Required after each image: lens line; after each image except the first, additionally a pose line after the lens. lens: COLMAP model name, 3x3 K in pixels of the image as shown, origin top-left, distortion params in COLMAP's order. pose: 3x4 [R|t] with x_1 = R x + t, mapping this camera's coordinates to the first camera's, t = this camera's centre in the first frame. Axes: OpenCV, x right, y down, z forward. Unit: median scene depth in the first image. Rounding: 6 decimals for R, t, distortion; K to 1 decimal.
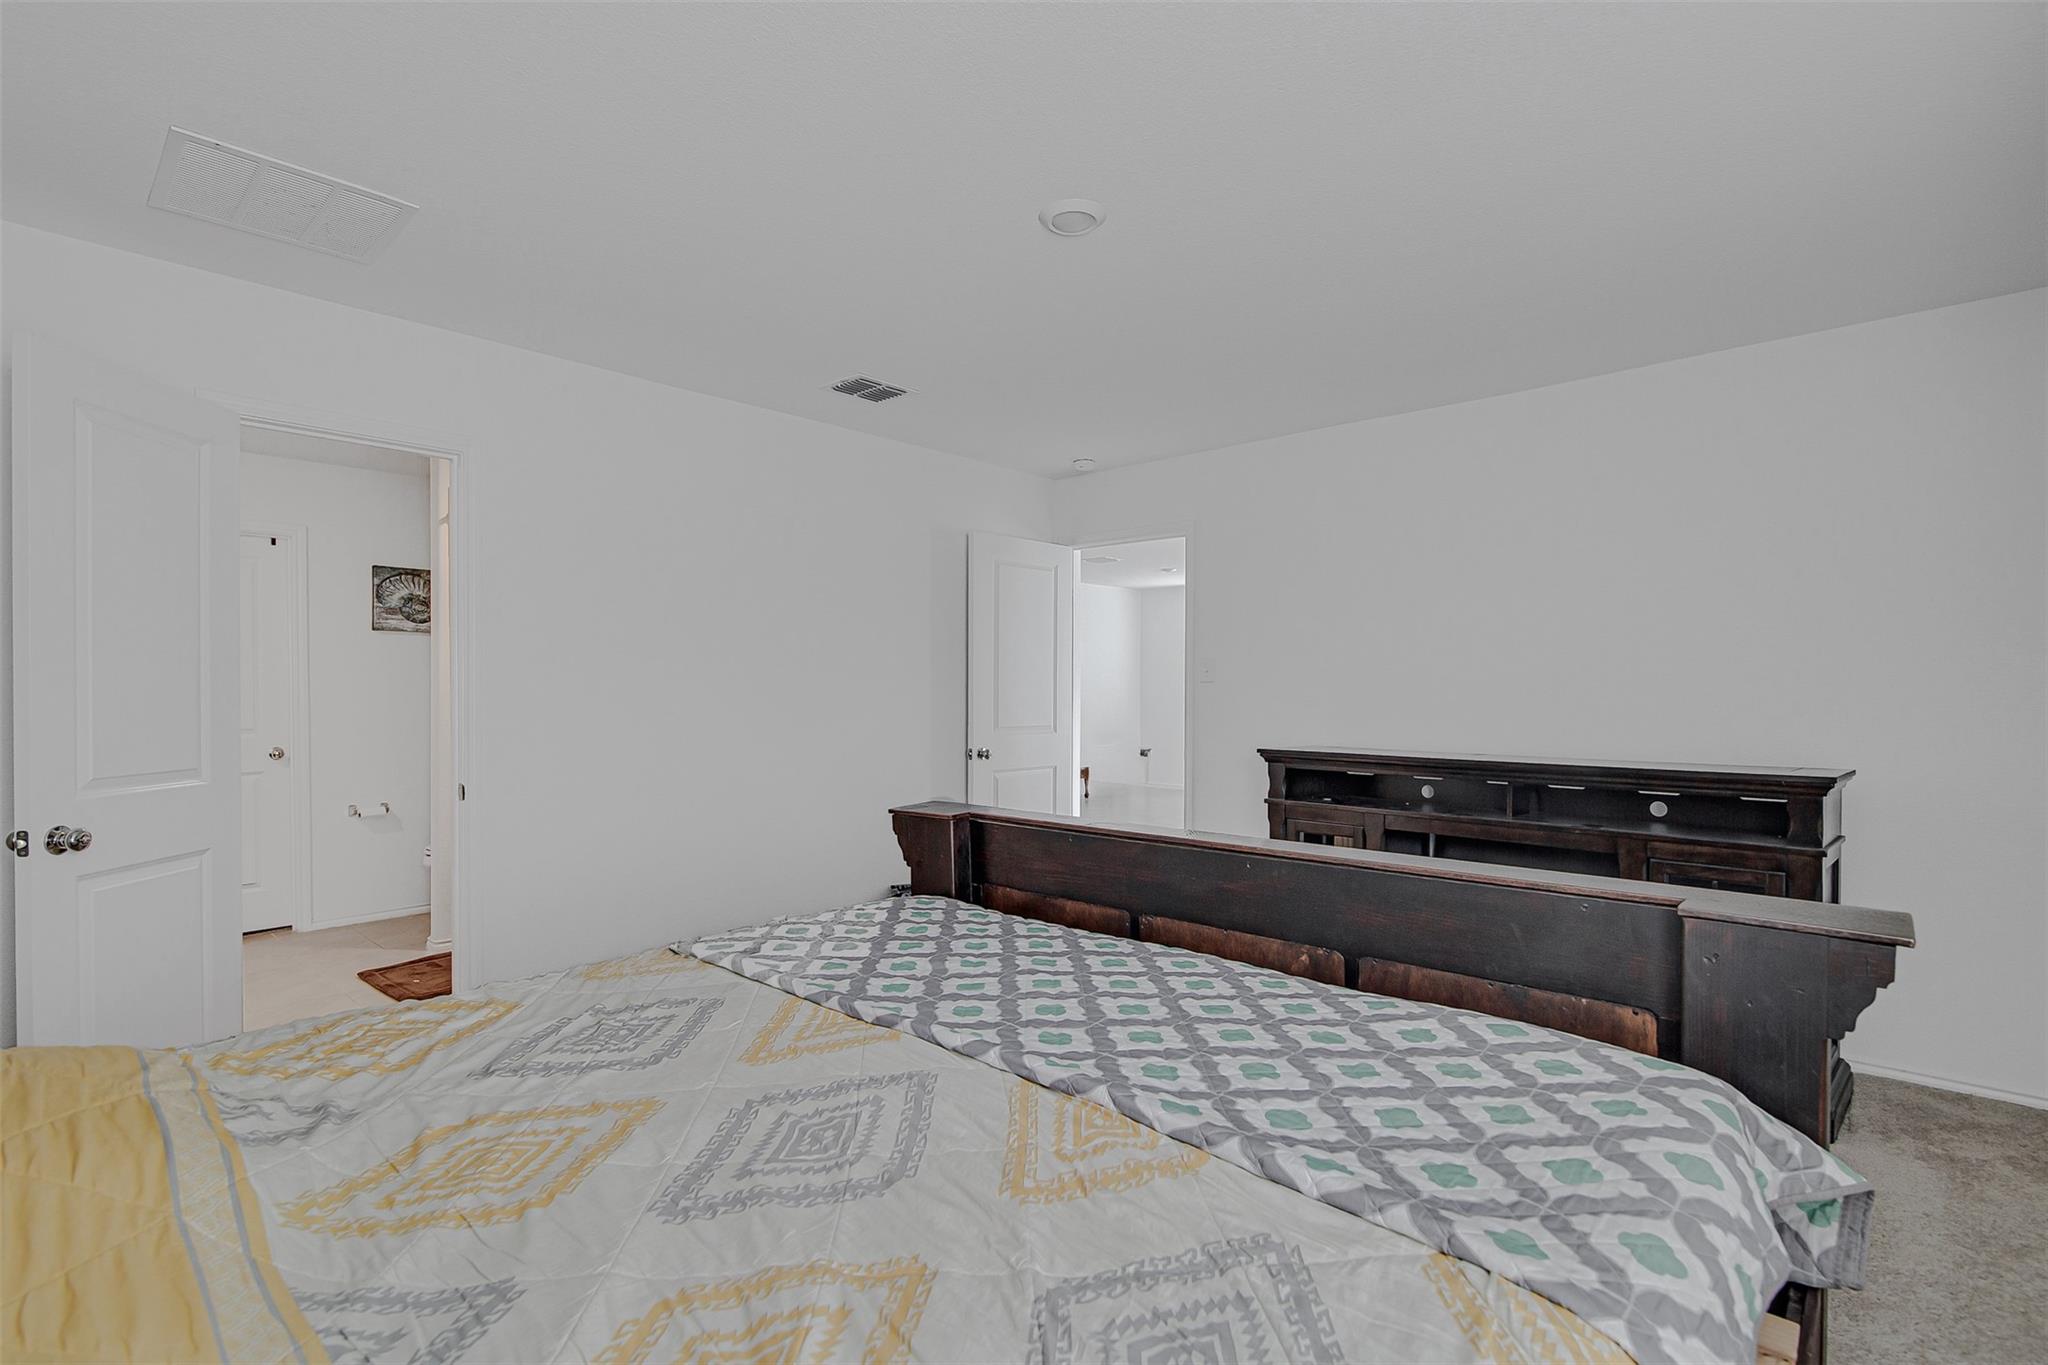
lens RADIAL K [[942.2, 0, 1039.7], [0, 942.2, 693.3], [0, 0, 1]] dist [-0.022687, 0.002405]
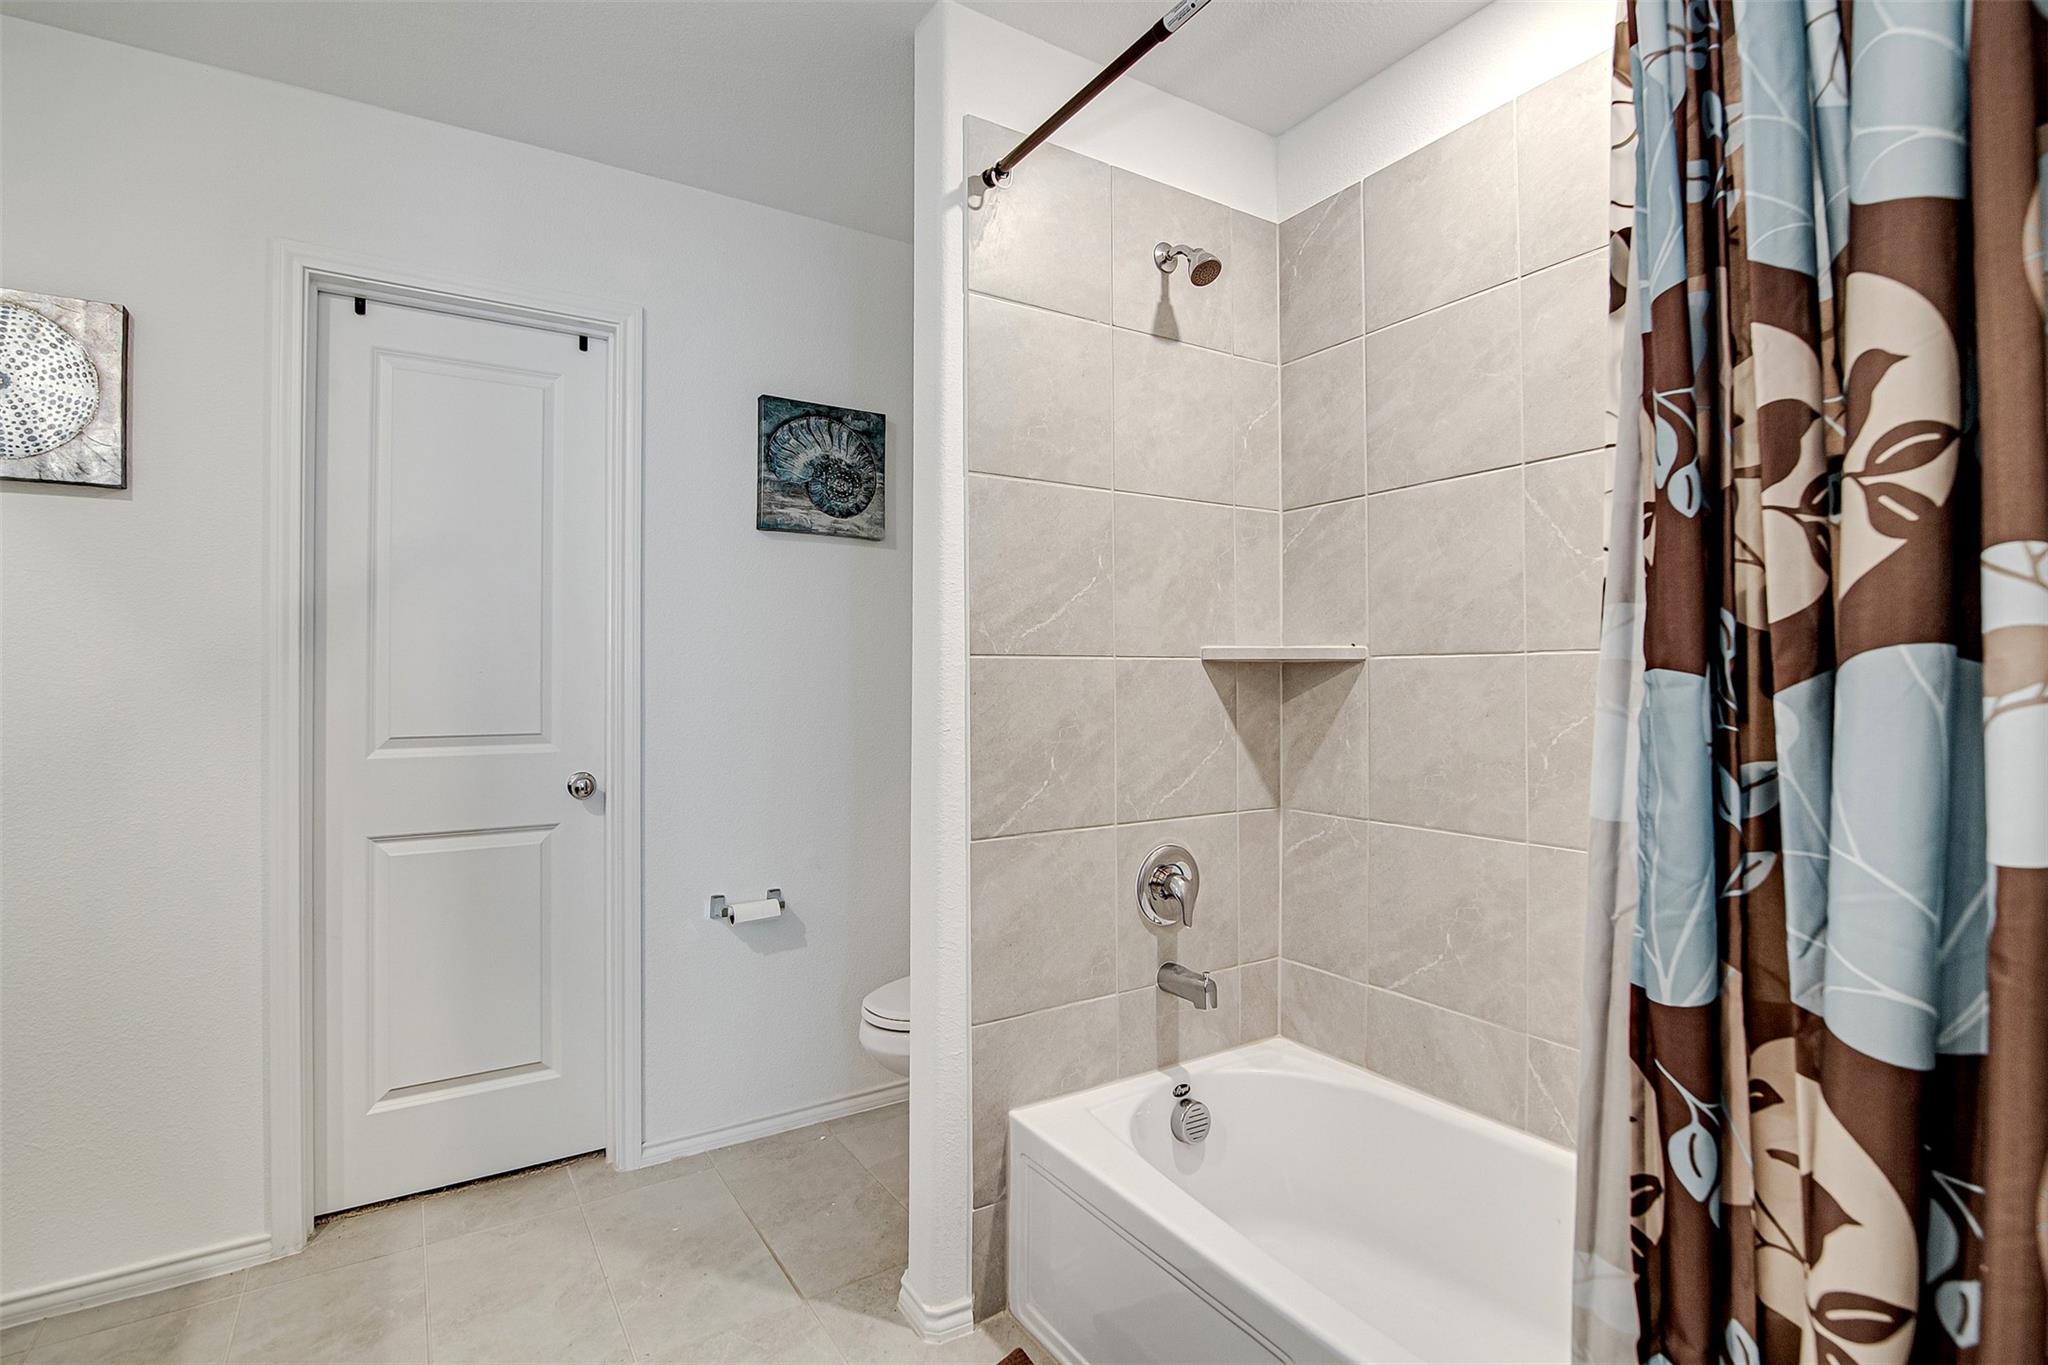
lens RADIAL K [[942.2, 0, 1017.0], [0, 942.2, 677.6], [0, 0, 1]] dist [-0.022687, 0.002405]
pose [[0.966811, 0.001924, -0.255486, -0.458868], [-0.005874, 0.999875, -0.014702, 0.015106], [0.255425, 0.015714, 0.966701, 0.561916]]
